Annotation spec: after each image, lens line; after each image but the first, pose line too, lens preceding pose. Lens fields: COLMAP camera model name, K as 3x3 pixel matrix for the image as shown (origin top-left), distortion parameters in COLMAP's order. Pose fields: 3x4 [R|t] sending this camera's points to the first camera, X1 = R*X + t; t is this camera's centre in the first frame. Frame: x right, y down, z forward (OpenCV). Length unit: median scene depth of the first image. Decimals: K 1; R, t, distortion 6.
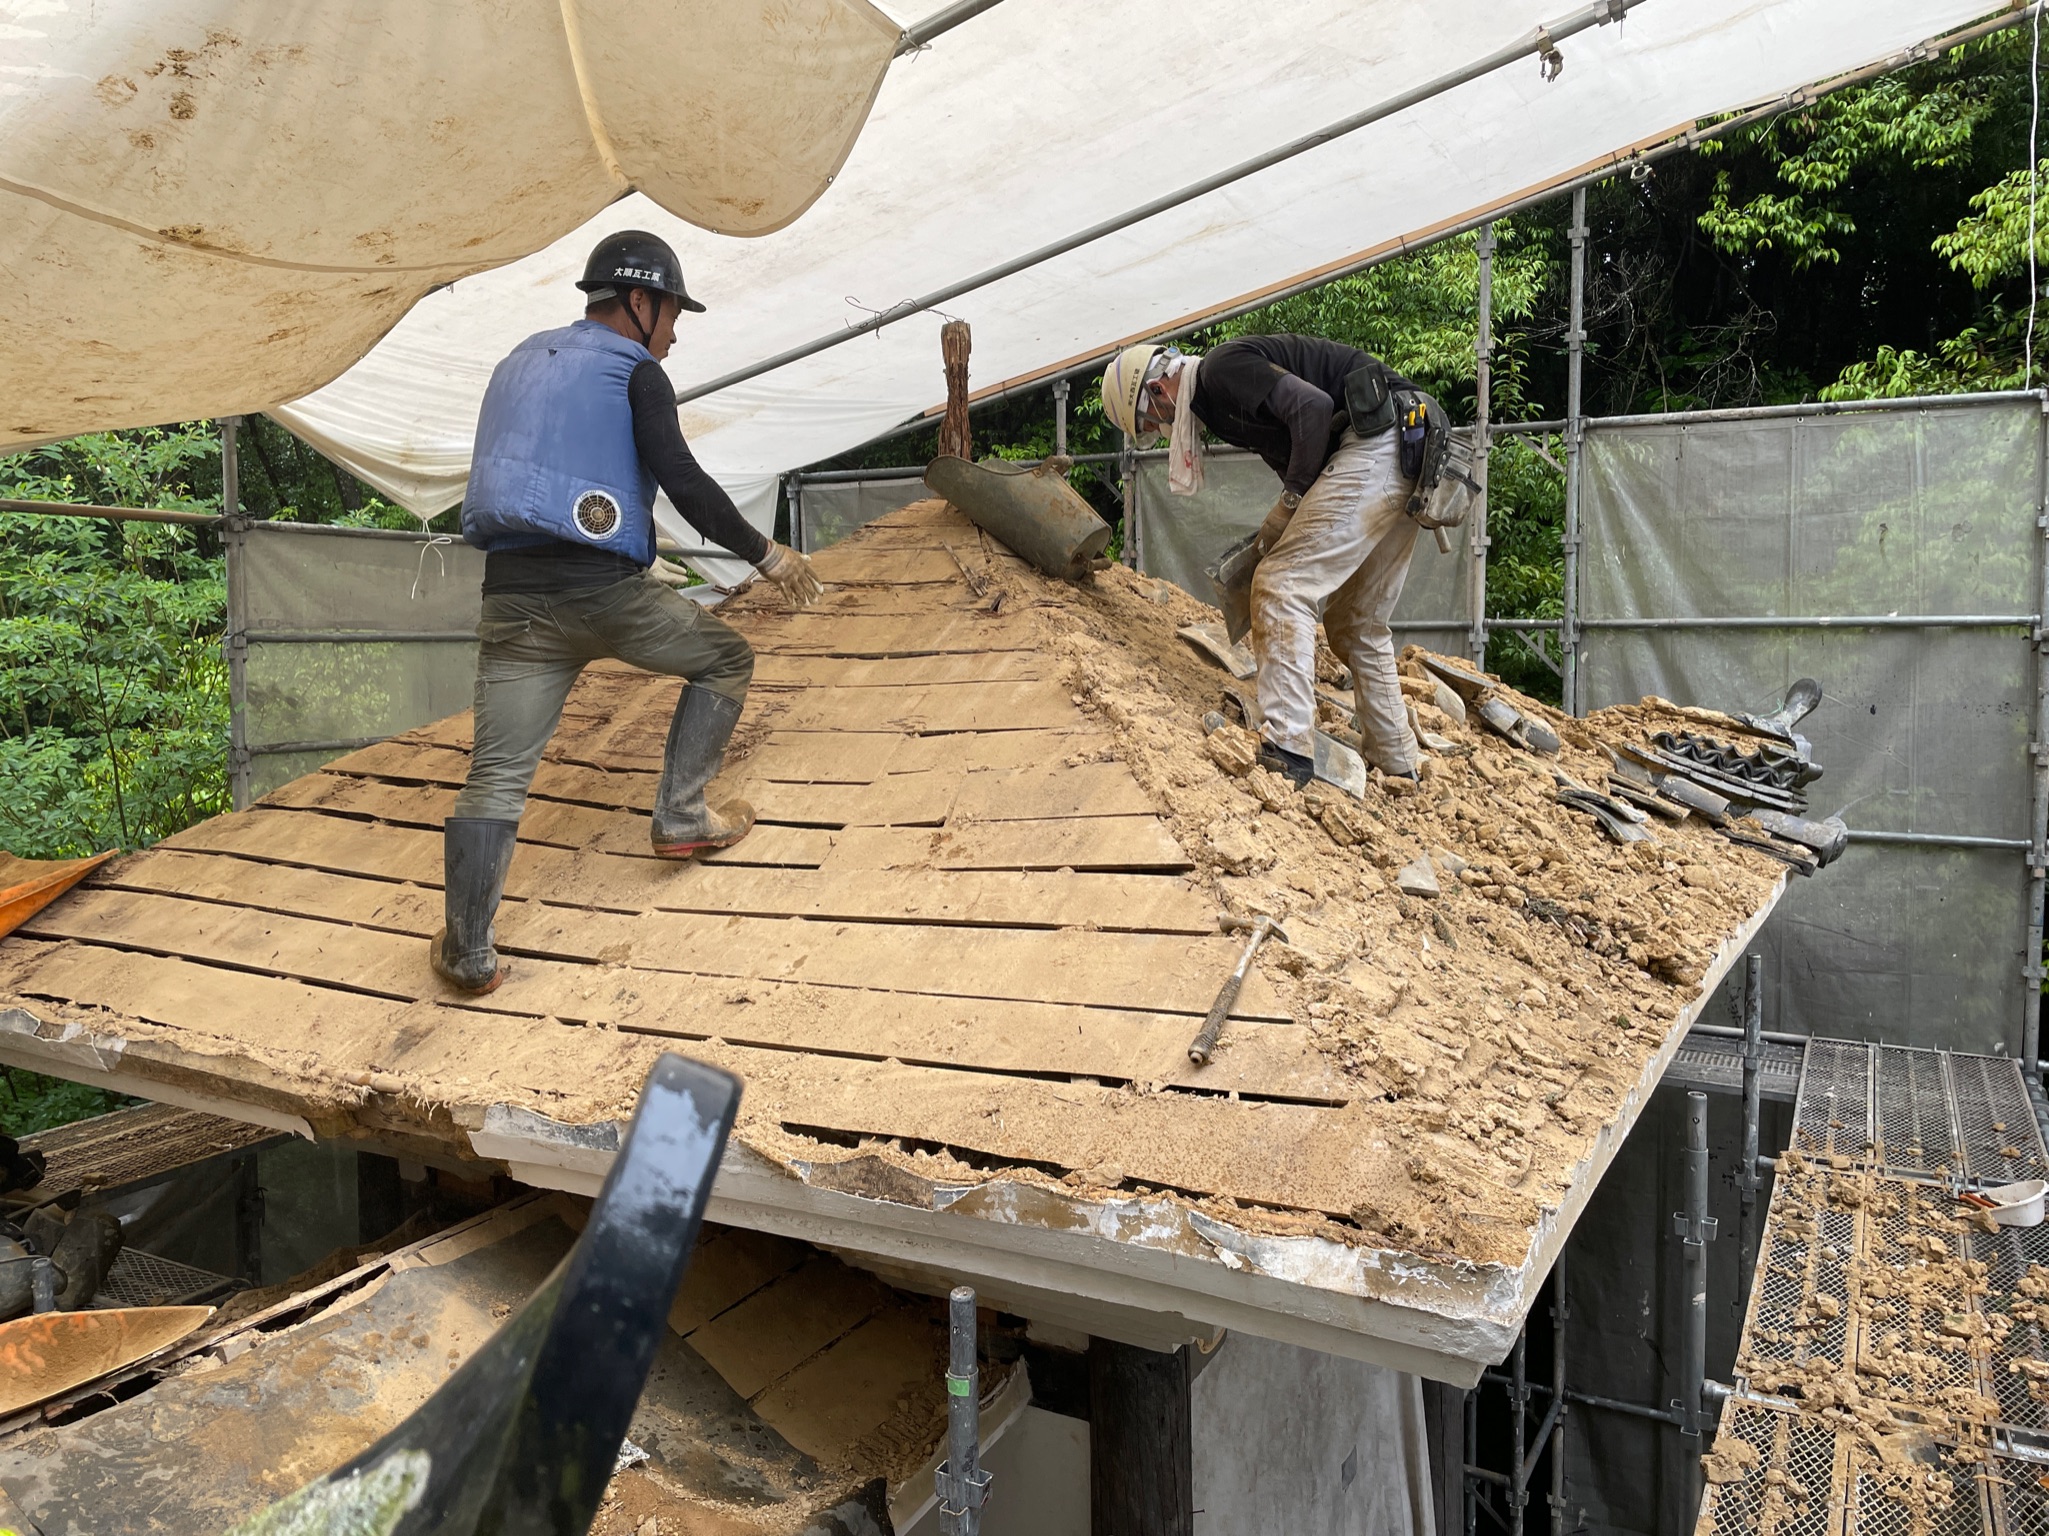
lens RADIAL K [[1541.7, 0, 1023.4], [0, 1541.7, 759.2], [0, 0, 1]] dist [0.102587, -0.123807]
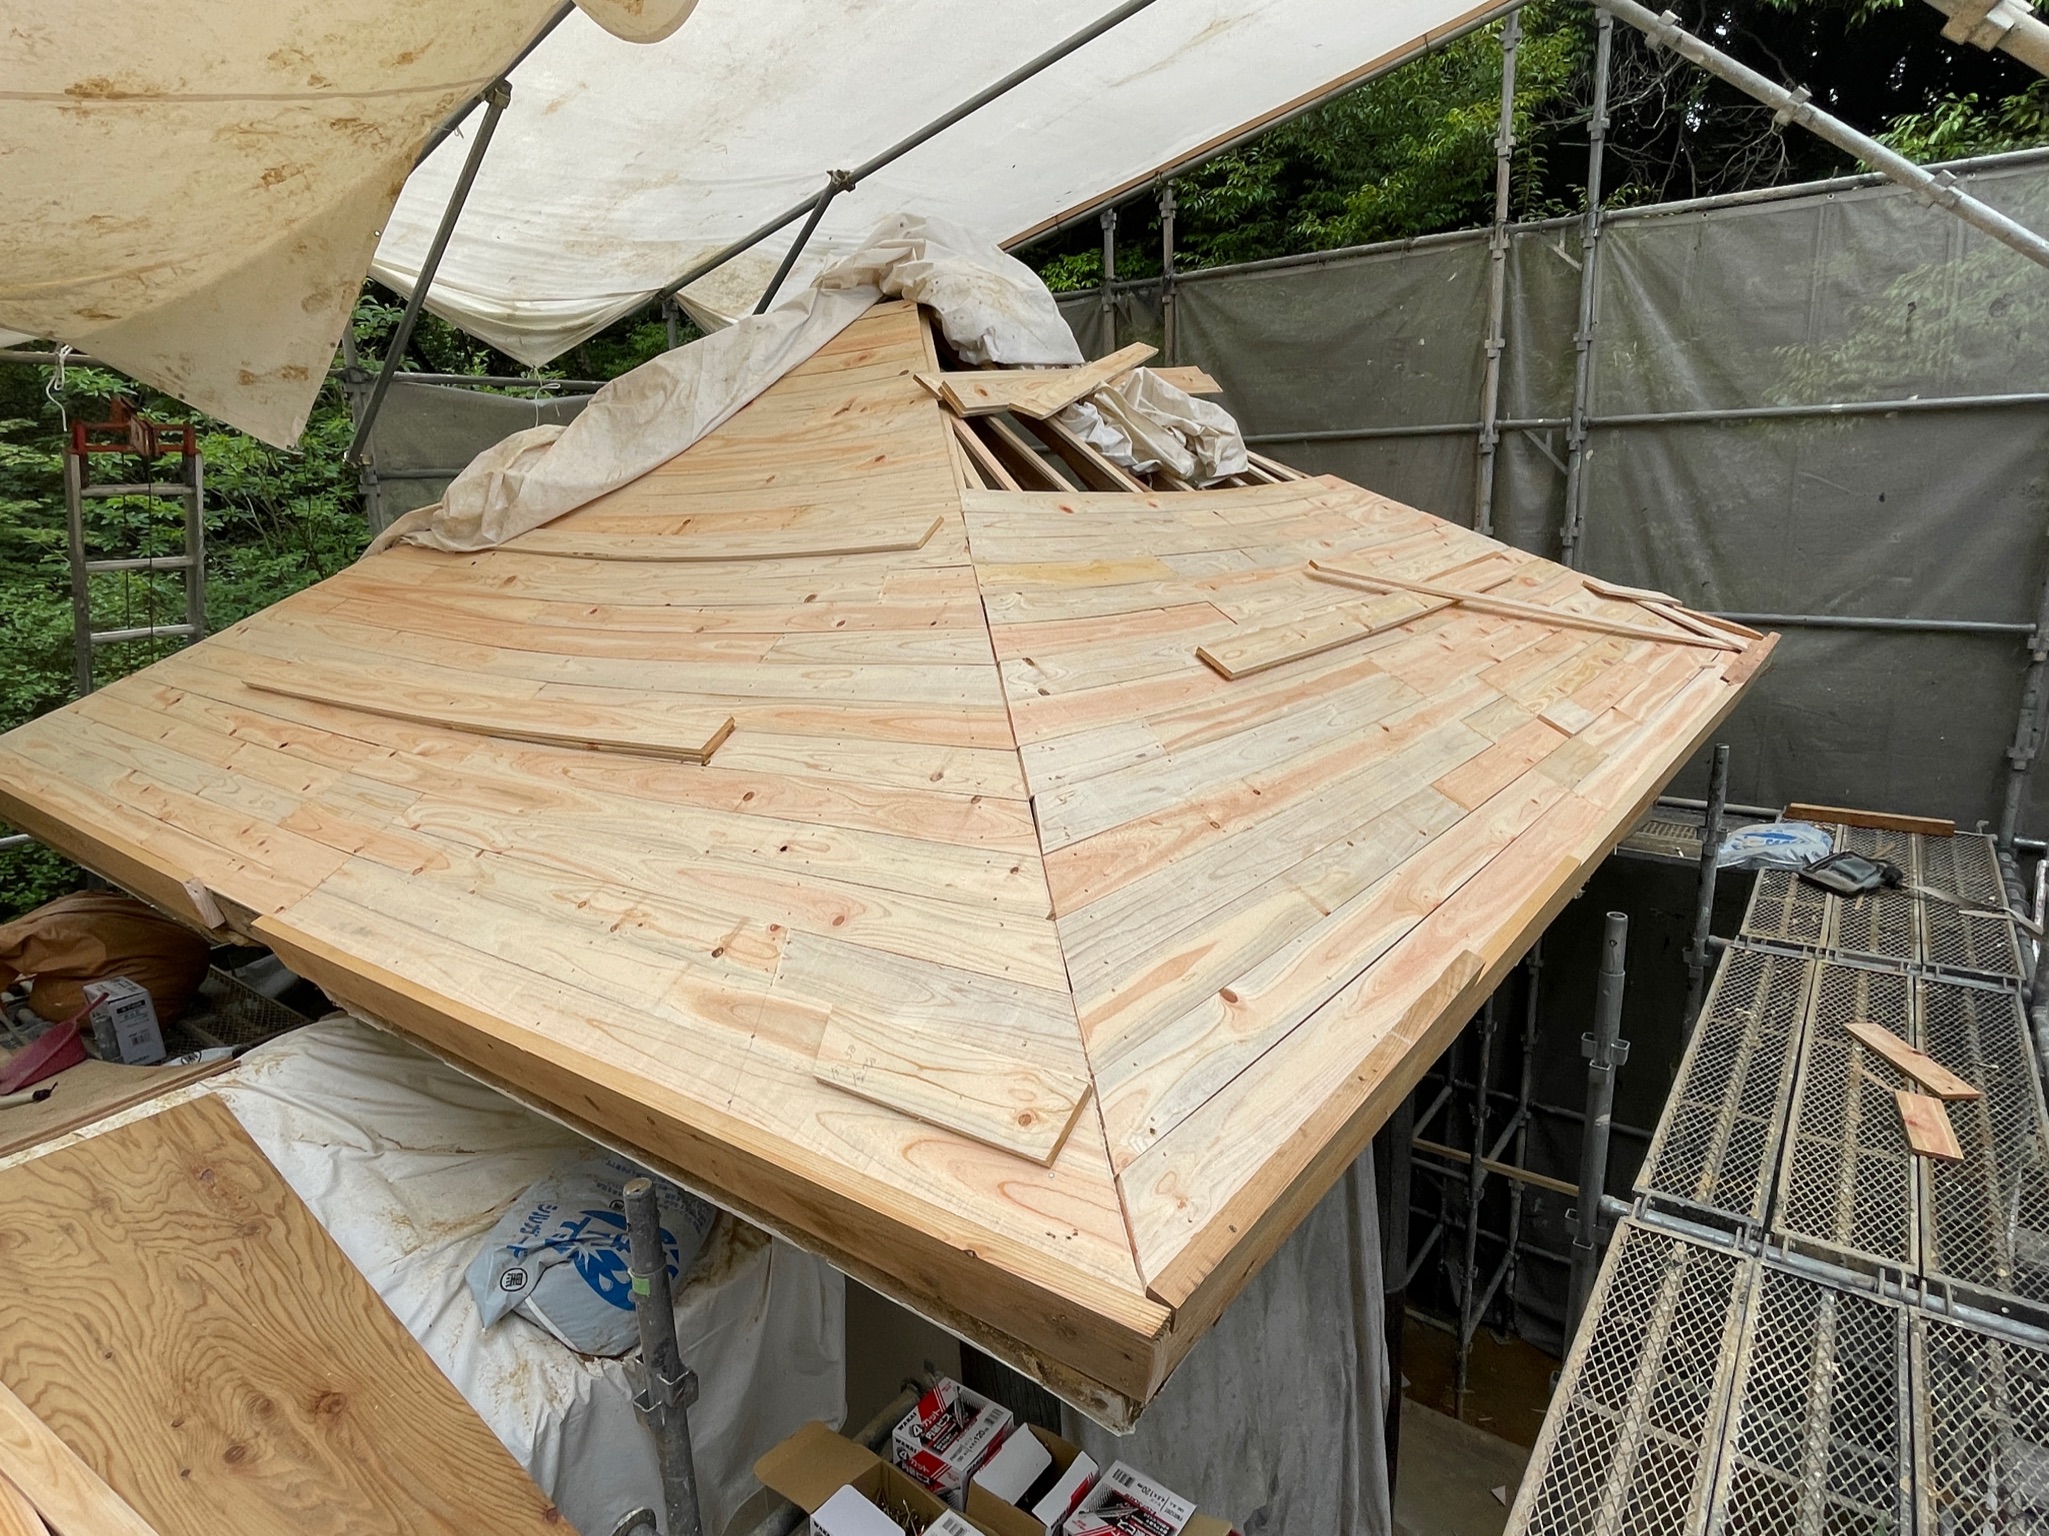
lens RADIAL K [[1146.7, 0, 1024.5], [0, 1146.7, 768.0], [0, 0, 1]] dist [0.001679, 0.001463]
pose [[0.989976, 0.003599, -0.141186, 0.101570], [0.021277, 0.984466, 0.174283, -0.000447], [0.139620, -0.175540, 0.974521, 0.172377]]
